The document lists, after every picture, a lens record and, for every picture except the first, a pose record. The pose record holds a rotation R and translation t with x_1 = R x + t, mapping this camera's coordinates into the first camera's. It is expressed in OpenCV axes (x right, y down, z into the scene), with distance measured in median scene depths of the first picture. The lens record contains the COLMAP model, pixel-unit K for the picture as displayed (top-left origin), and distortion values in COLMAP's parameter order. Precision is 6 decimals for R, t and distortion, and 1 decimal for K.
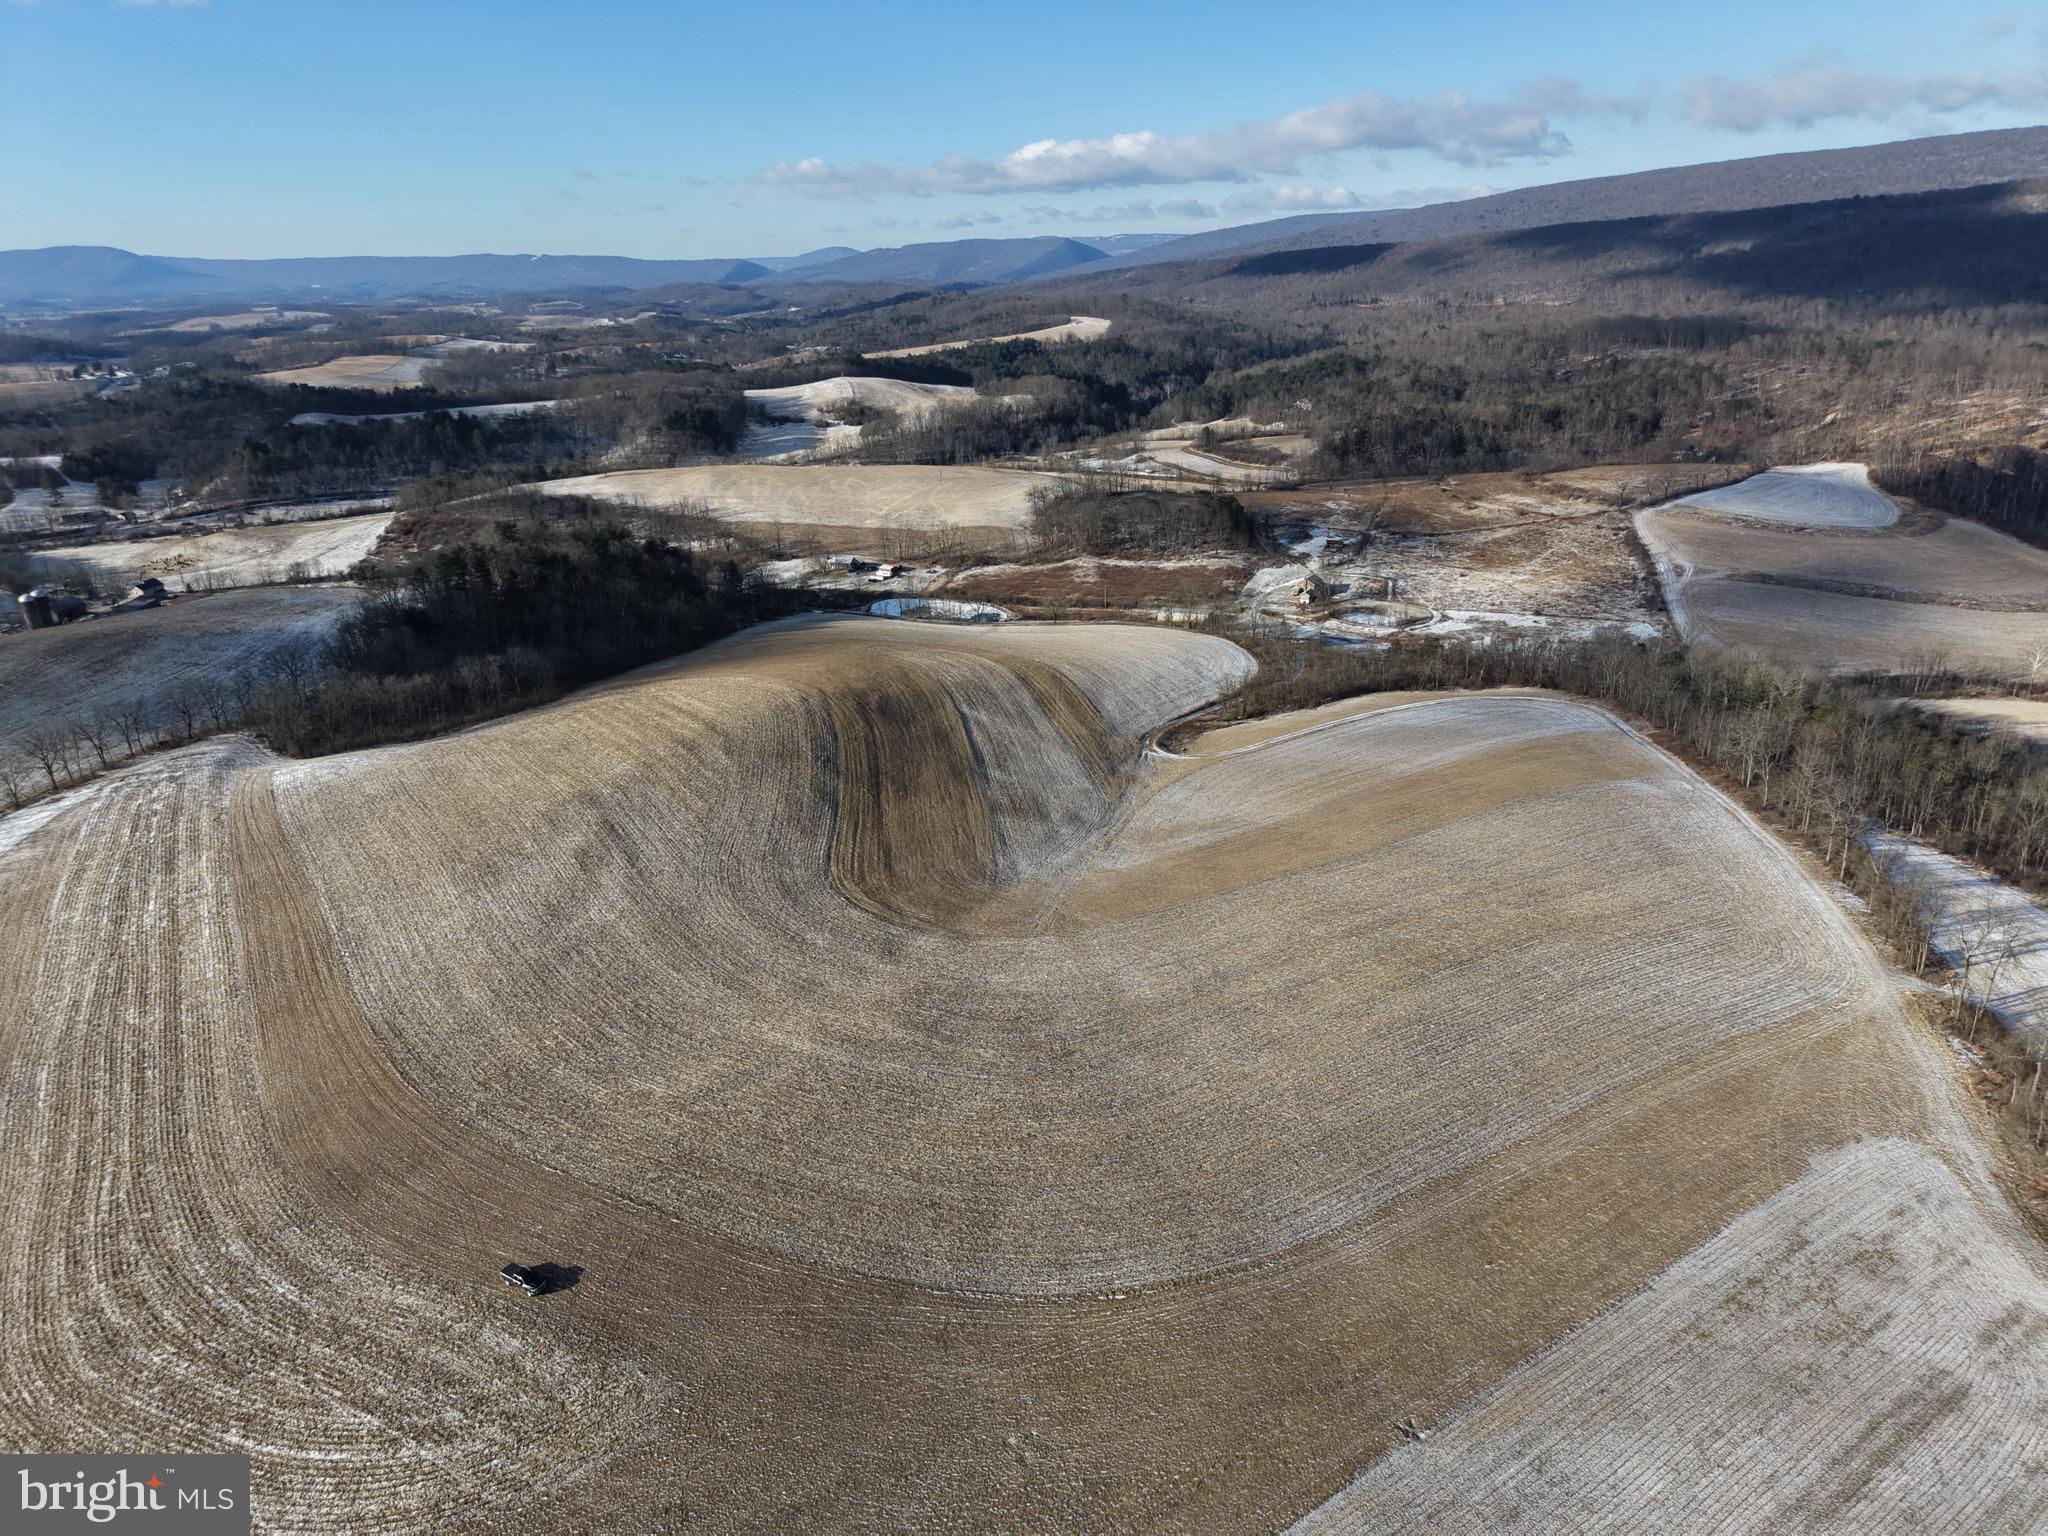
lens RADIAL K [[1372.9, 0, 1025.6], [0, 1372.9, 772.1], [0, 0, 1]] dist [0.020972, -0.024175]
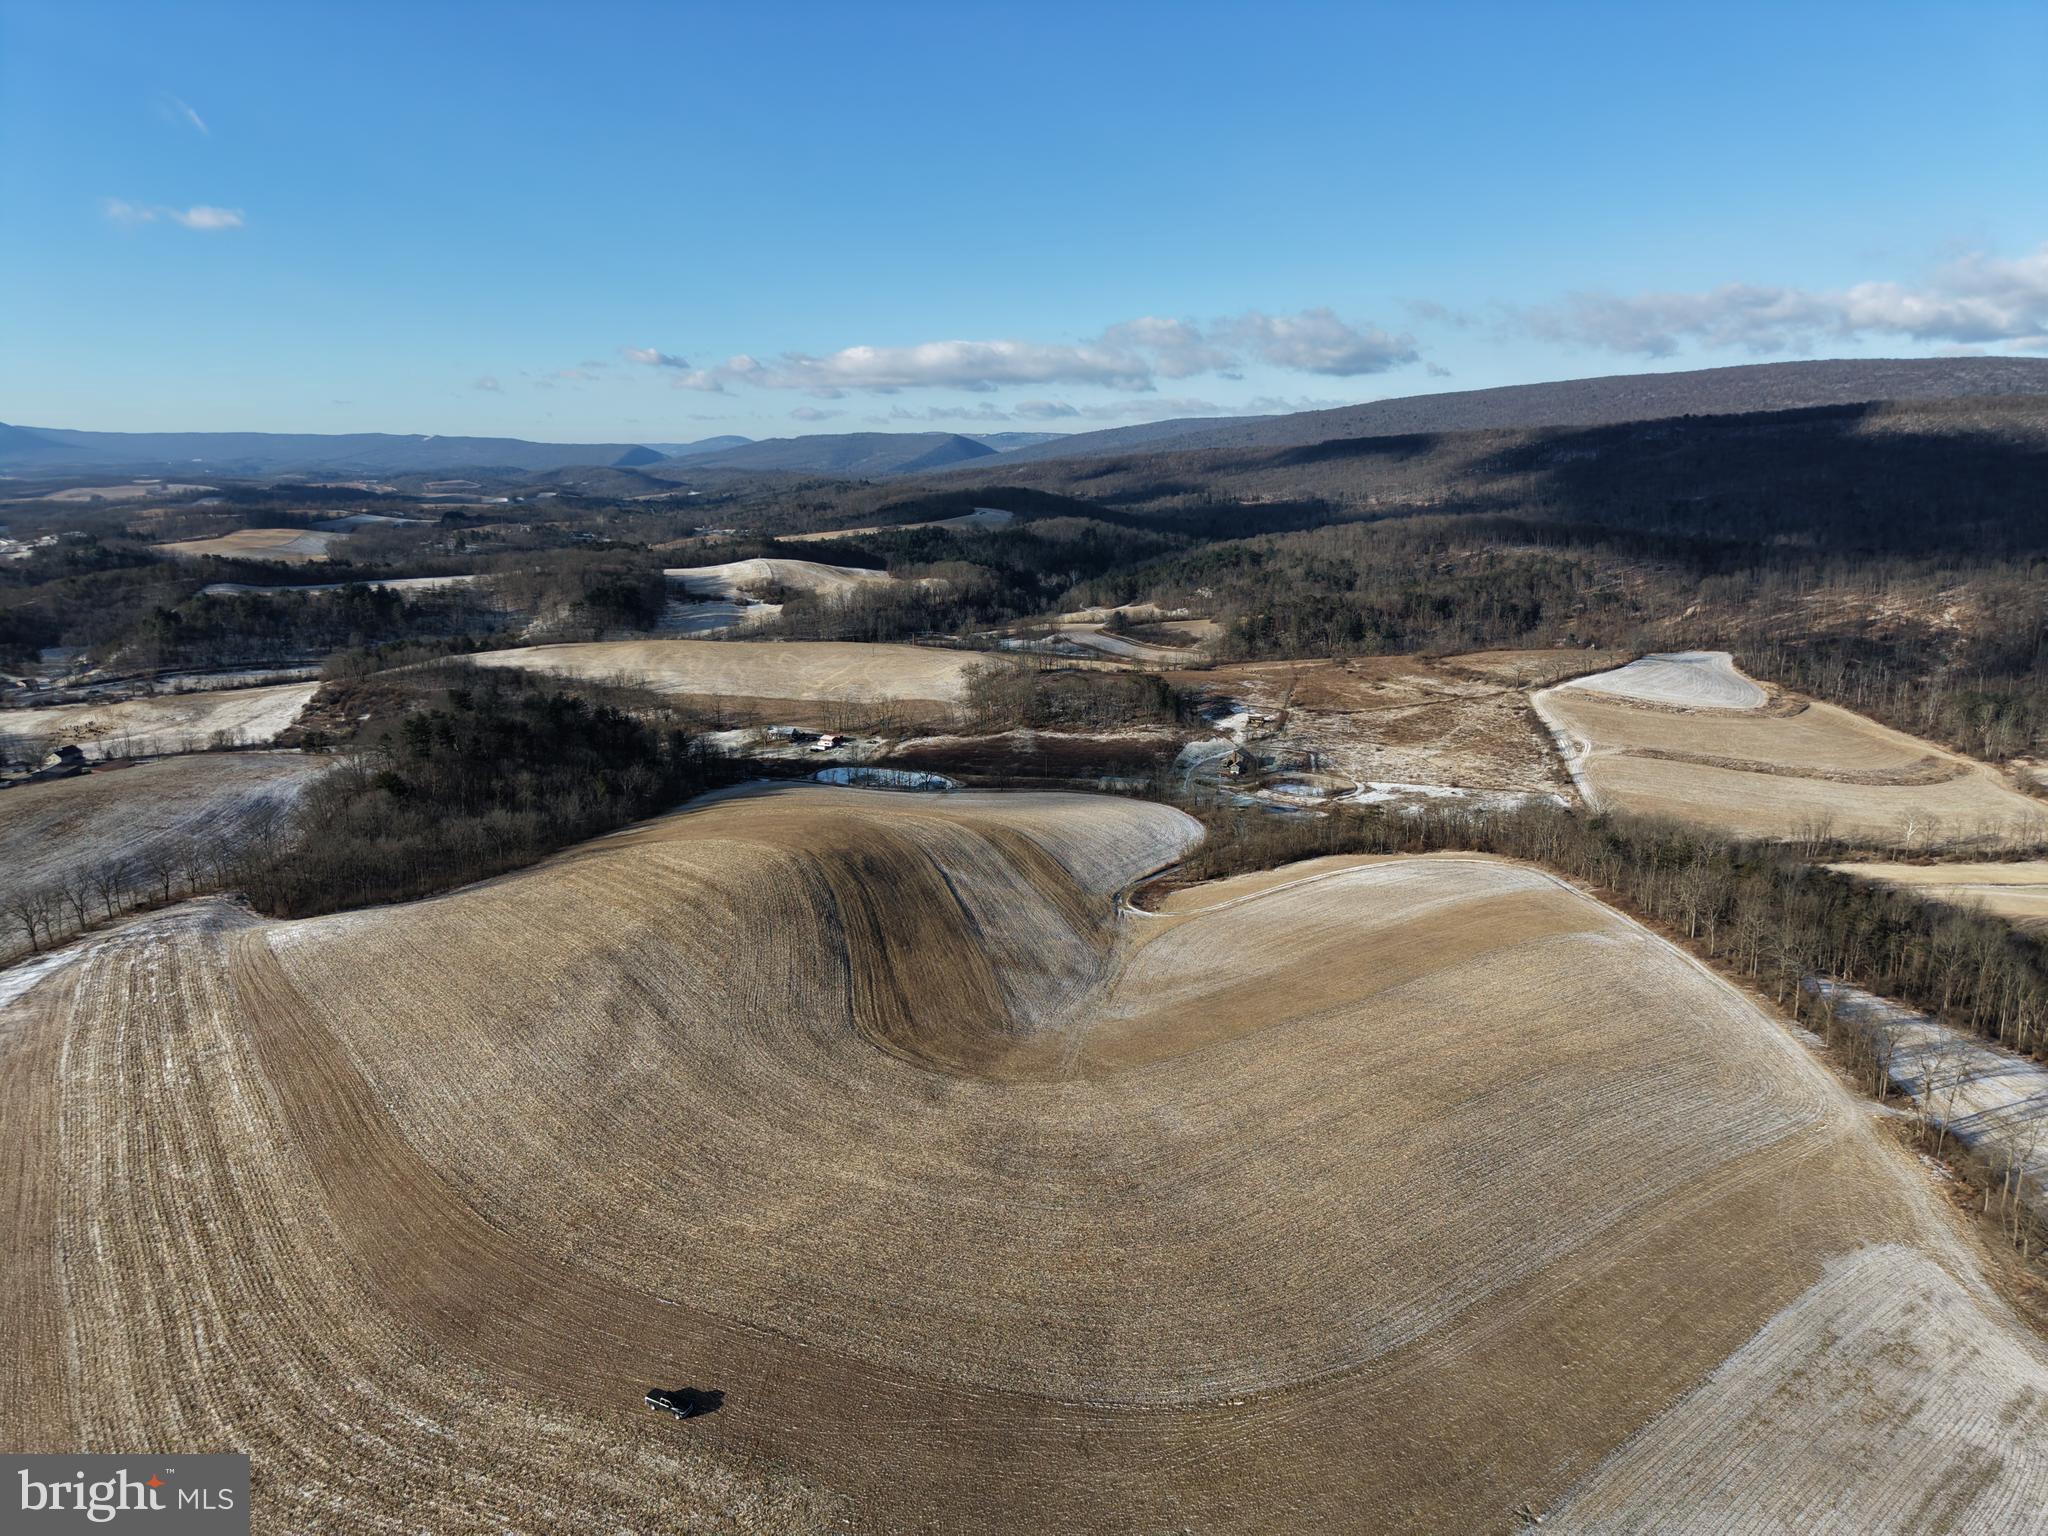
lens RADIAL K [[1372.9, 0, 1023.8], [0, 1372.9, 769.4], [0, 0, 1]] dist [0.020972, -0.024175]
pose [[0.996535, 0.005166, 0.083015, -0.099235], [0.005688, 0.991500, -0.129979, 0.018411], [-0.082981, 0.130001, 0.988035, -0.051048]]
